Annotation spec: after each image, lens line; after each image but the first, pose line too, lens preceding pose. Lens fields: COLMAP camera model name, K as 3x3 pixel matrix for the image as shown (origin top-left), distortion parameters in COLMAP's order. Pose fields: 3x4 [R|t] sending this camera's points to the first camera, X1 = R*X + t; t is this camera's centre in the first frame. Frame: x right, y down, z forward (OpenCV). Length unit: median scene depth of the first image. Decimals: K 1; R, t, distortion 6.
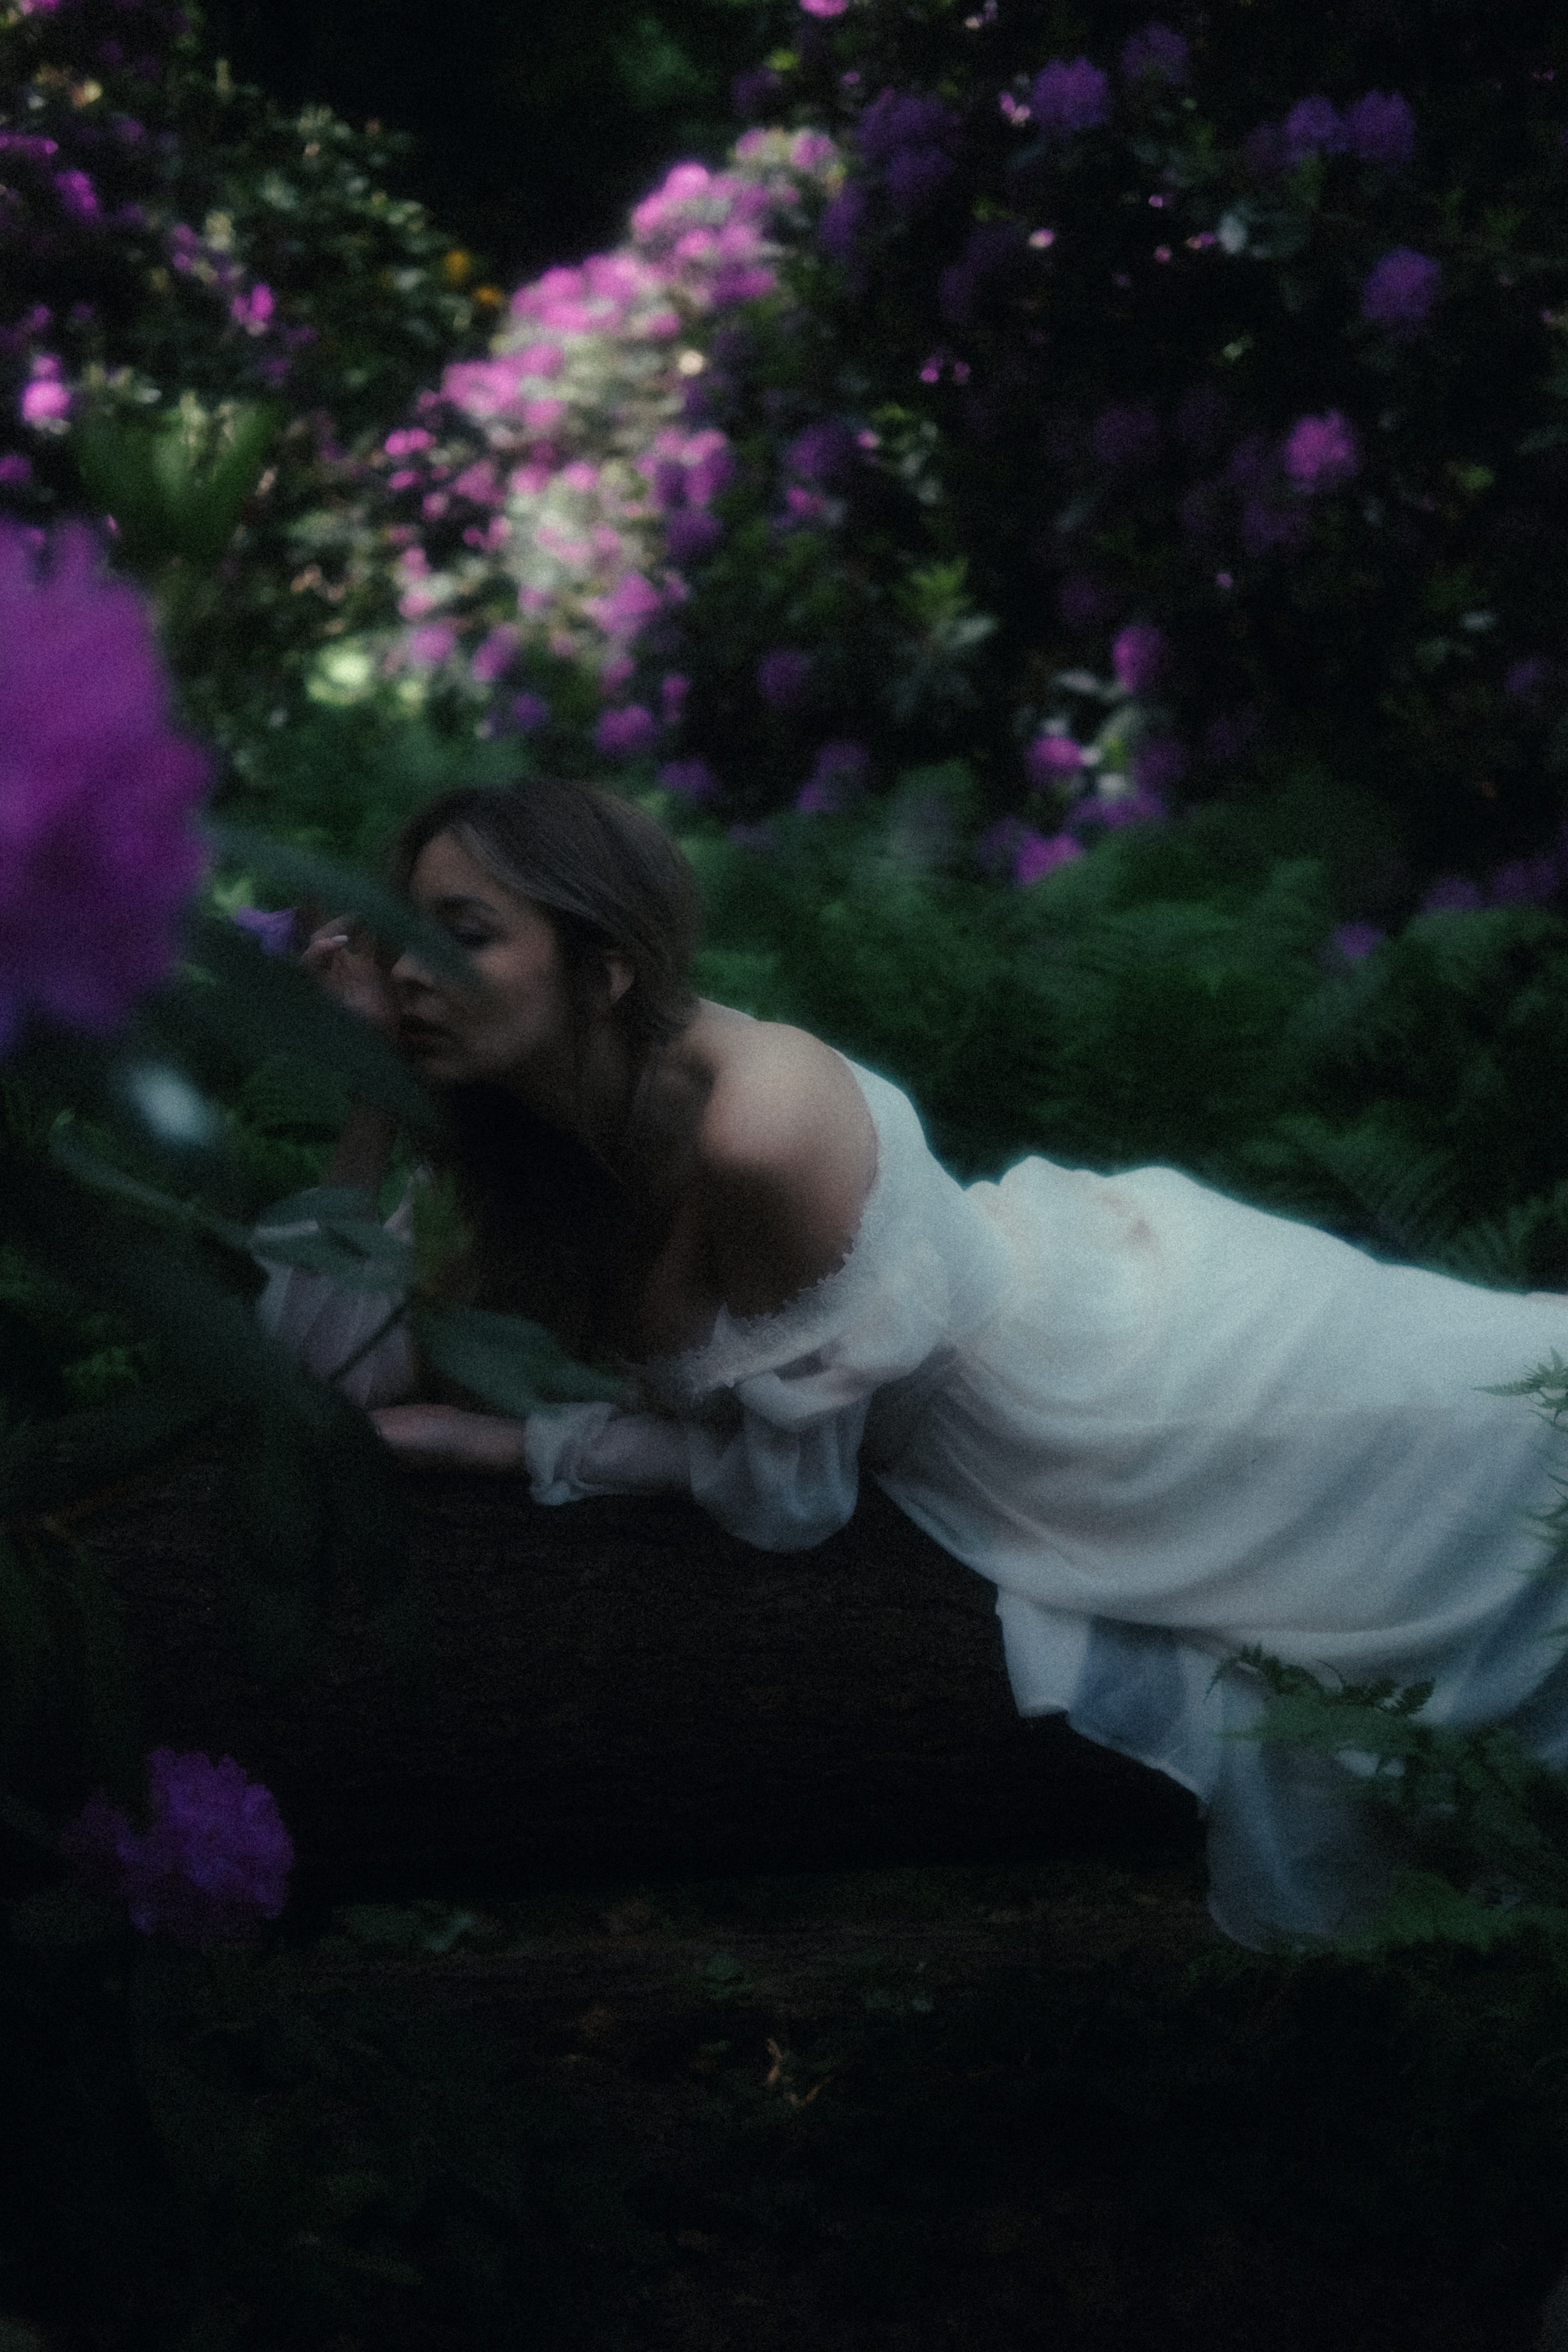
lens RADIAL K [[3671.6, 0, 784.0], [0, 3671.6, 1176.0], [0, 0, 1]] dist [0.042267, 0.015918]
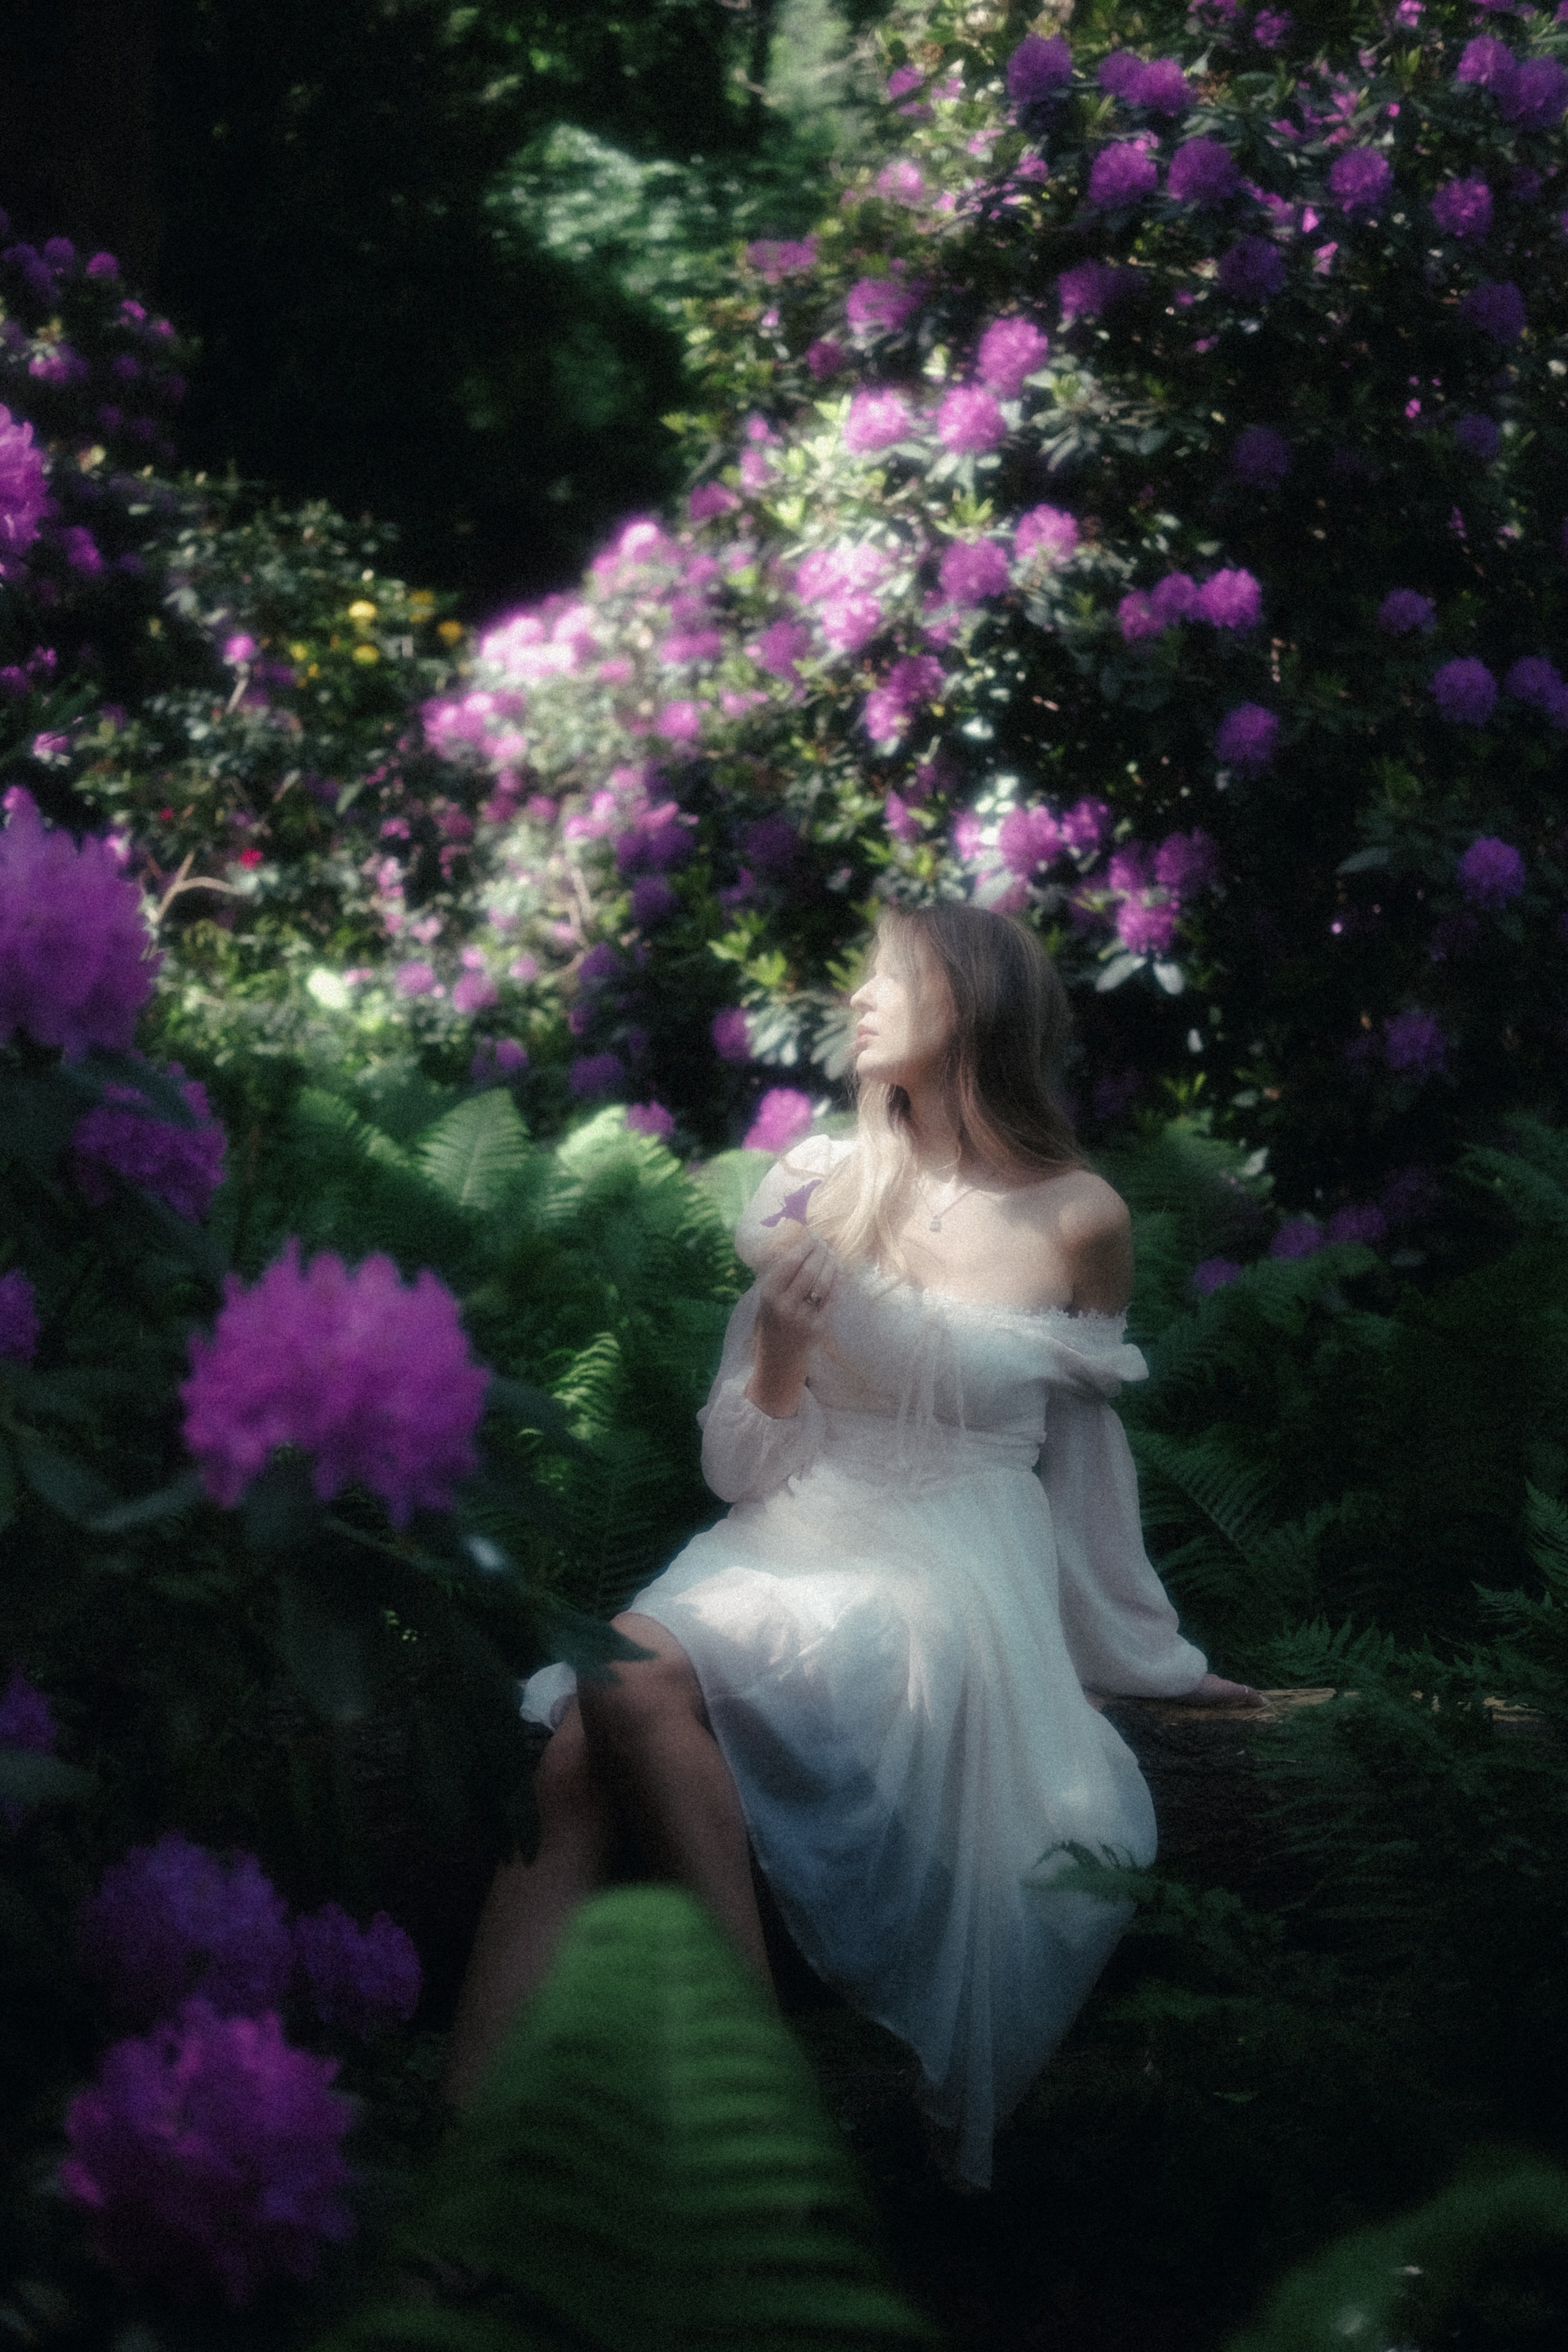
lens RADIAL K [[3671.6, 0, 784.0], [0, 3671.6, 1176.0], [0, 0, 1]] dist [0.042267, 0.015918]
pose [[0.999818, 0.003320, 0.018774, -0.004152], [-0.002017, 0.997613, -0.069024, -0.007134], [-0.018958, 0.068974, 0.997438, -0.108686]]
